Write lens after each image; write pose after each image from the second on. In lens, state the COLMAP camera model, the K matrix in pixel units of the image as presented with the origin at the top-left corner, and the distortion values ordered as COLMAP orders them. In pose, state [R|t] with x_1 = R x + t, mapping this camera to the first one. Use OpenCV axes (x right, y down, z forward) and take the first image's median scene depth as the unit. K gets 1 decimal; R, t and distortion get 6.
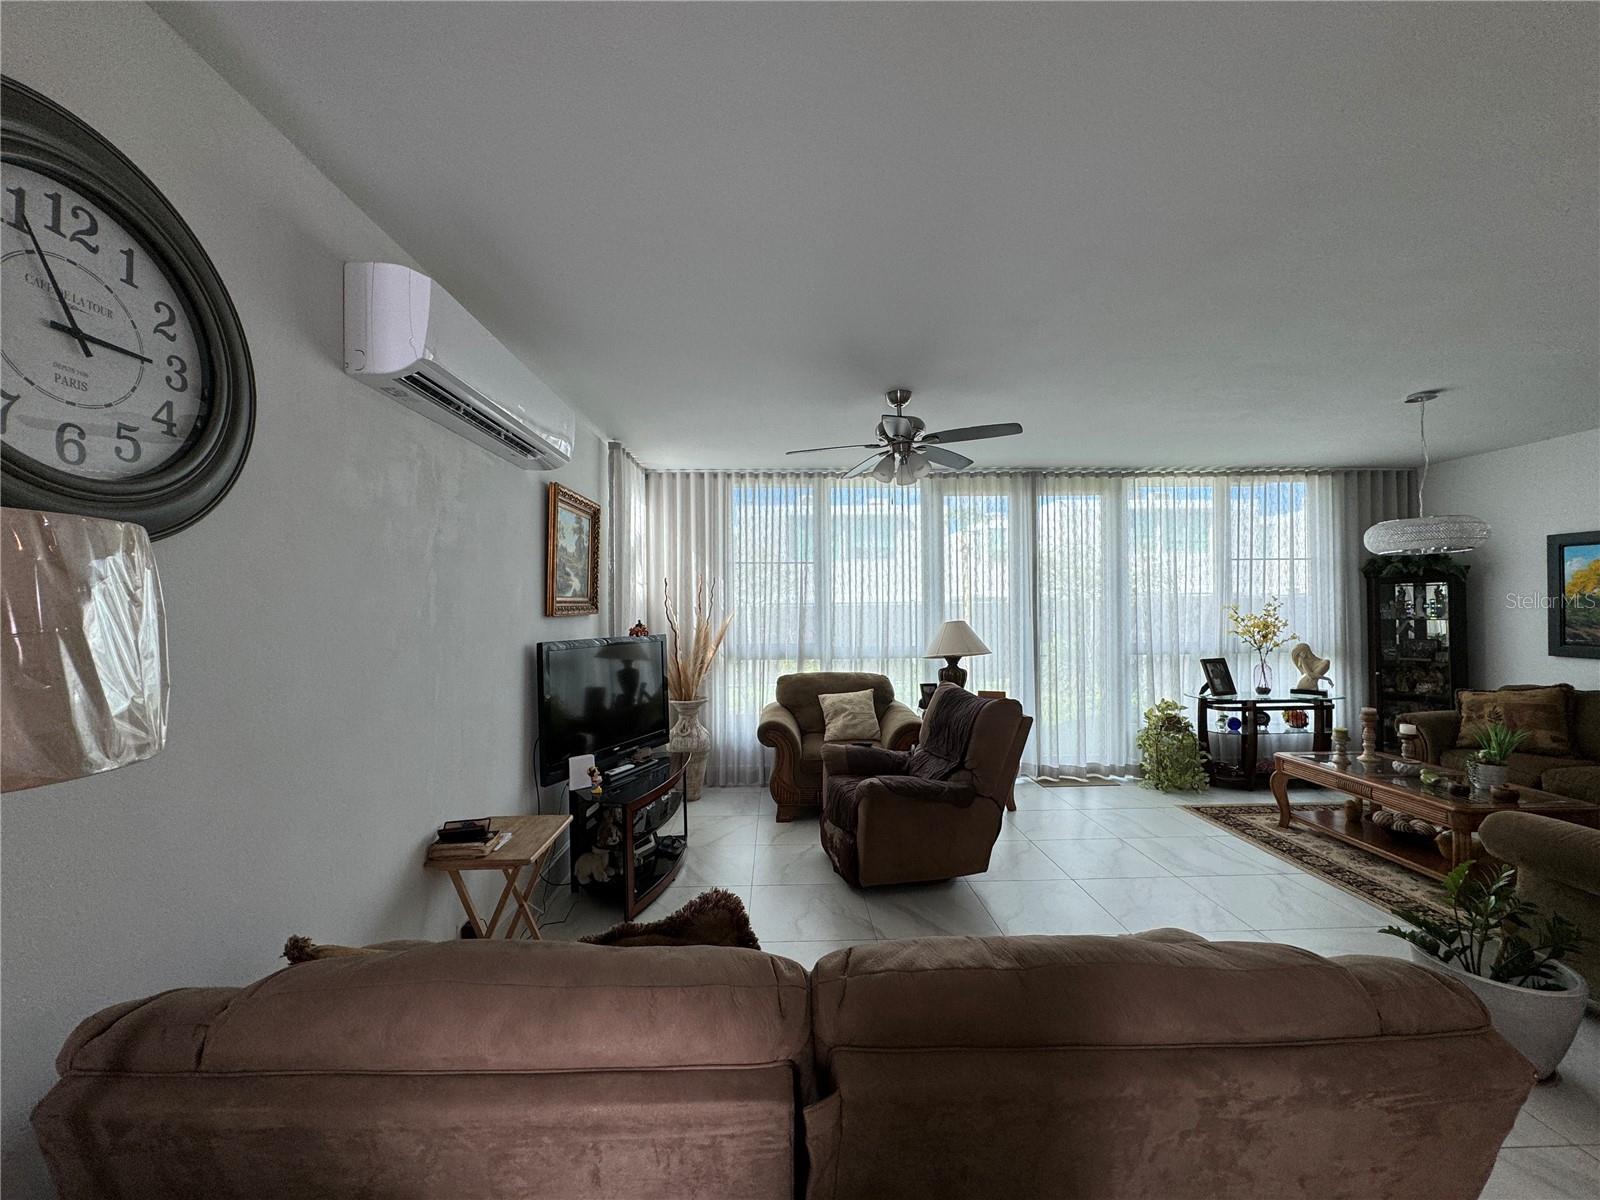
lens RADIAL K [[635.6, 0, 800.0], [0, 635.6, 600.0], [0, 0, 1]] dist [-0.003035, -0.000327]
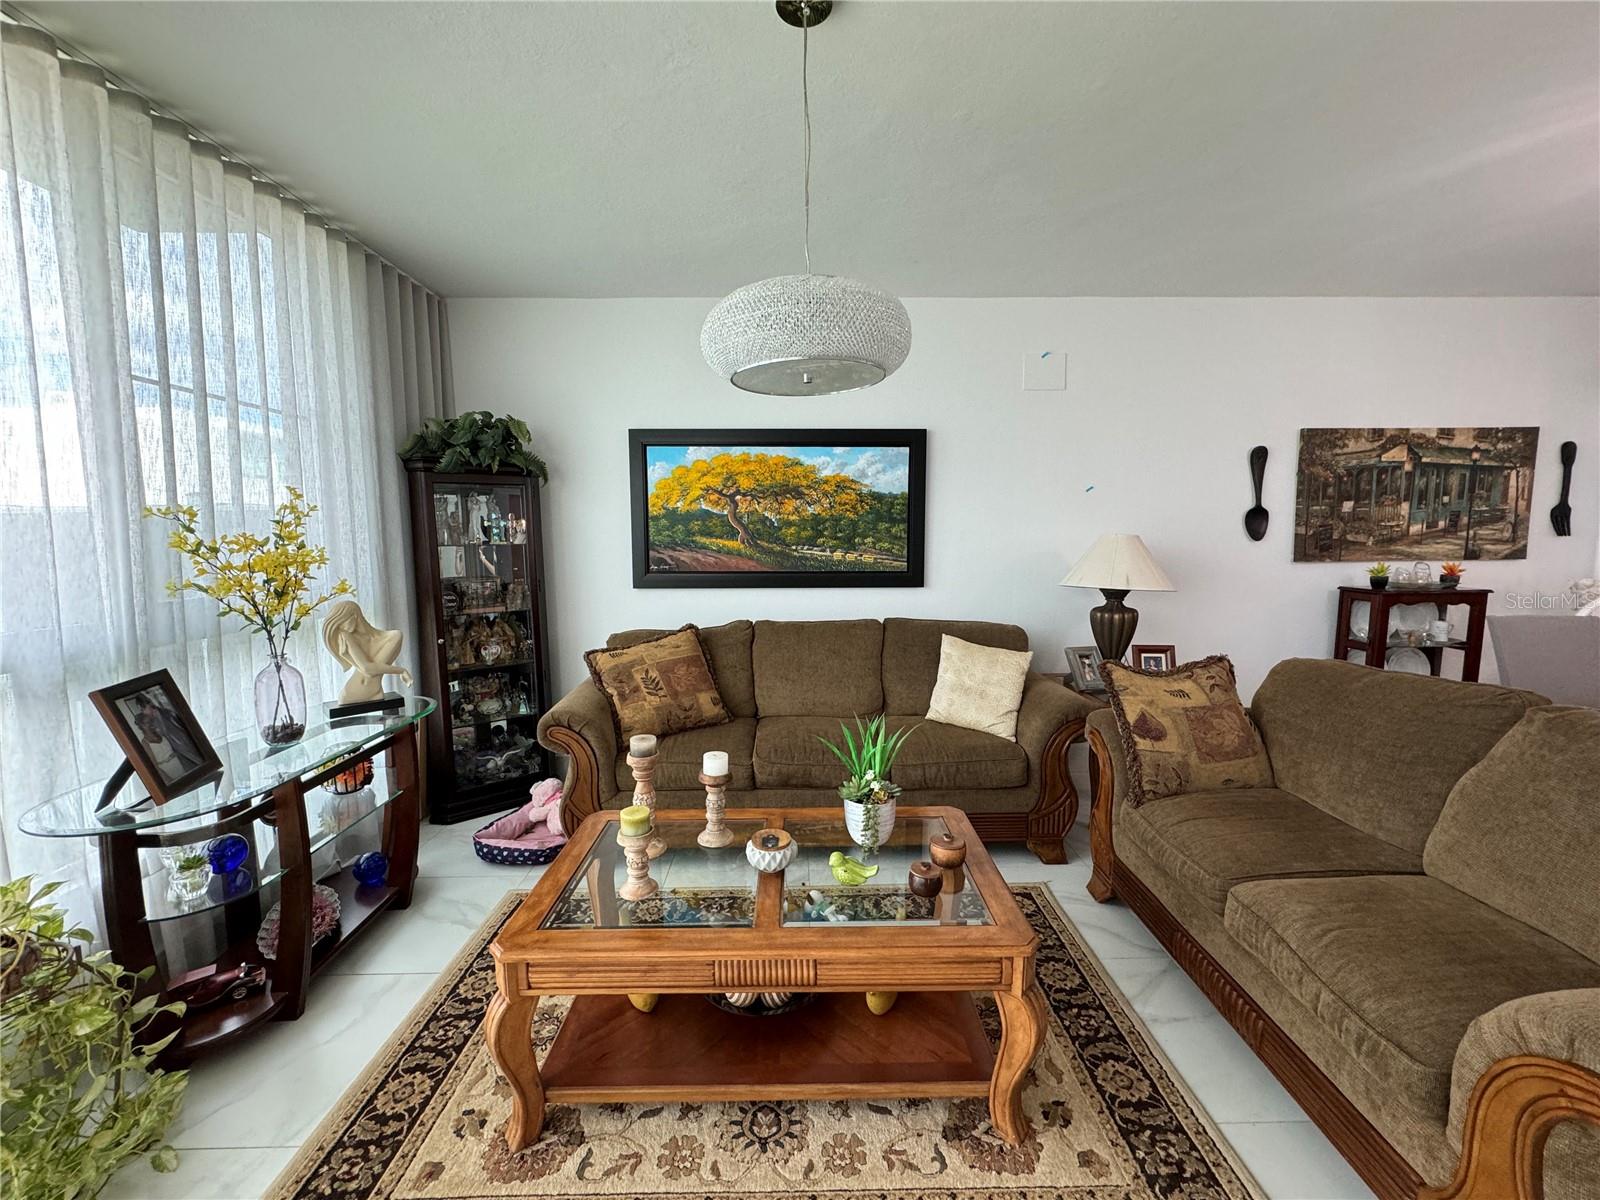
lens RADIAL K [[635.6, 0, 800.0], [0, 635.6, 600.0], [0, 0, 1]] dist [-0.003035, -0.000327]
pose [[0.017548, -0.094027, 0.995415, 0.360914], [-0.003681, 0.995556, 0.094105, 0.024919], [-0.999839, -0.005315, 0.017124, 0.683960]]
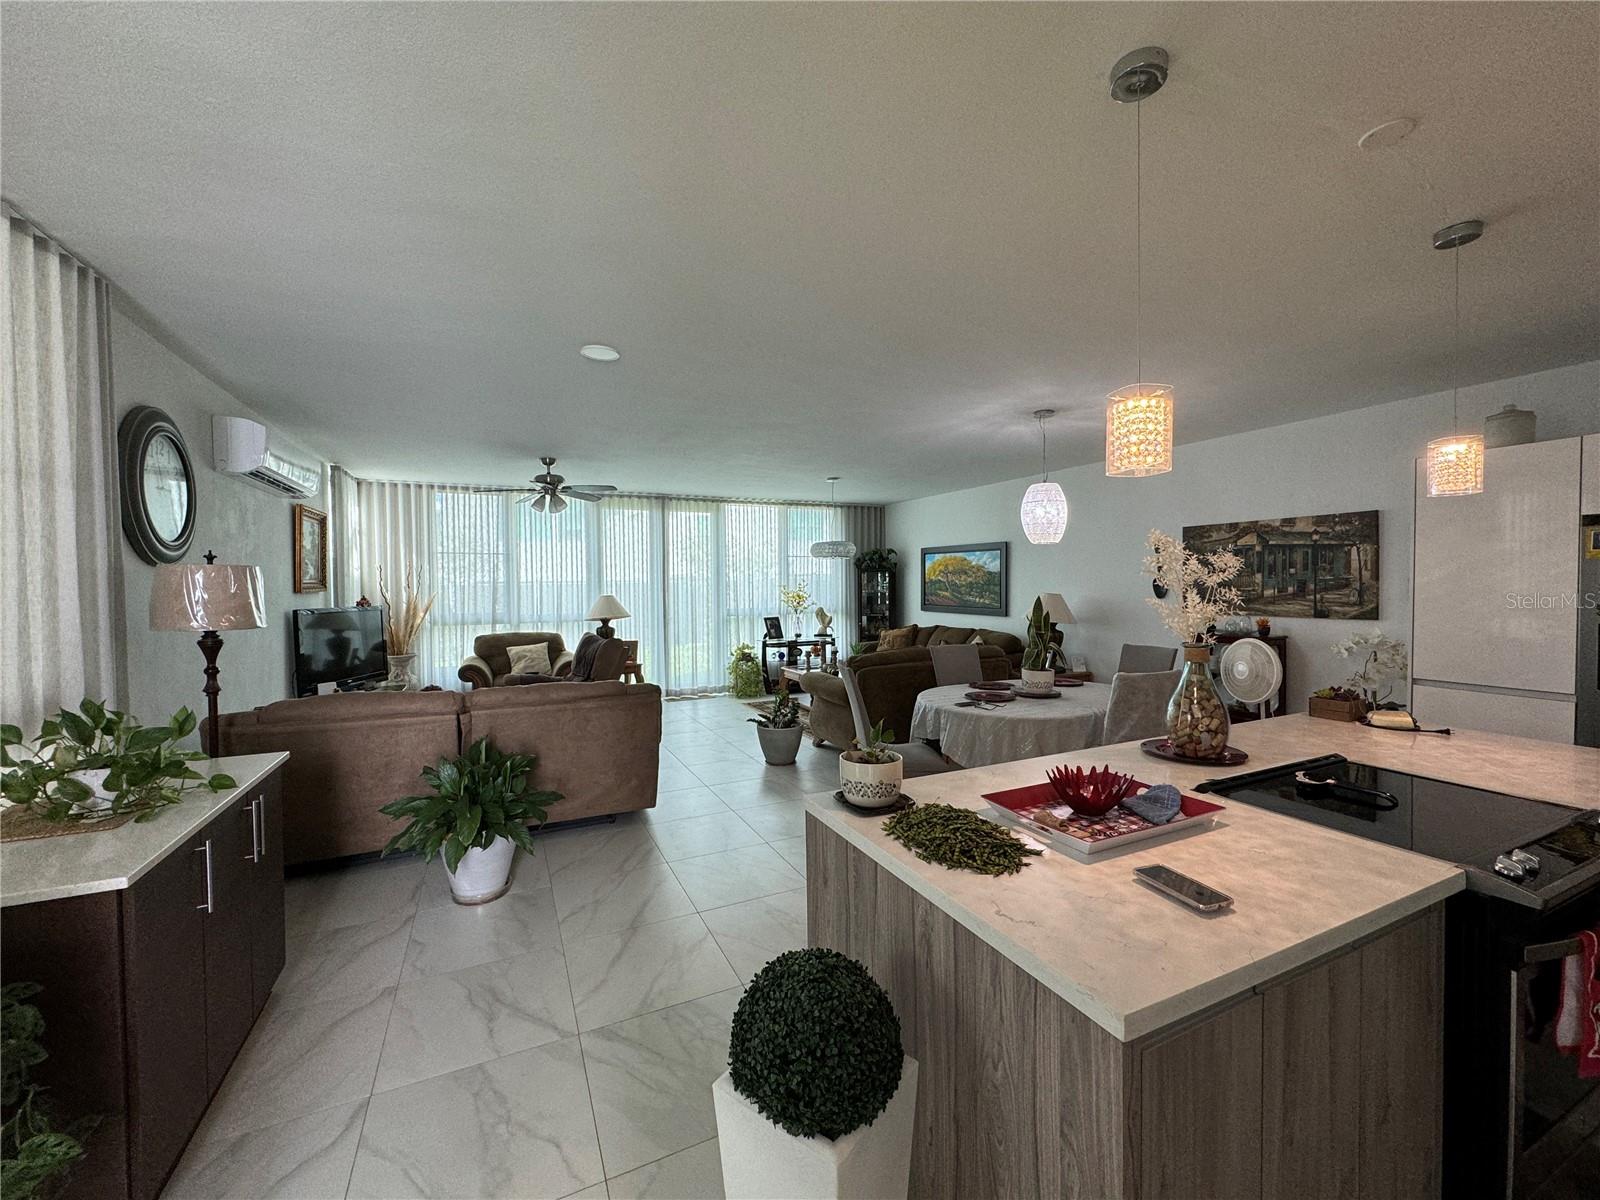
lens RADIAL K [[635.6, 0, 800.0], [0, 635.6, 600.0], [0, 0, 1]] dist [-0.003035, -0.000327]
pose [[0.915599, -0.010655, 0.401950, 0.057828], [-0.003319, 0.999415, 0.034052, -0.008484], [-0.402078, -0.032511, 0.915028, -0.545566]]
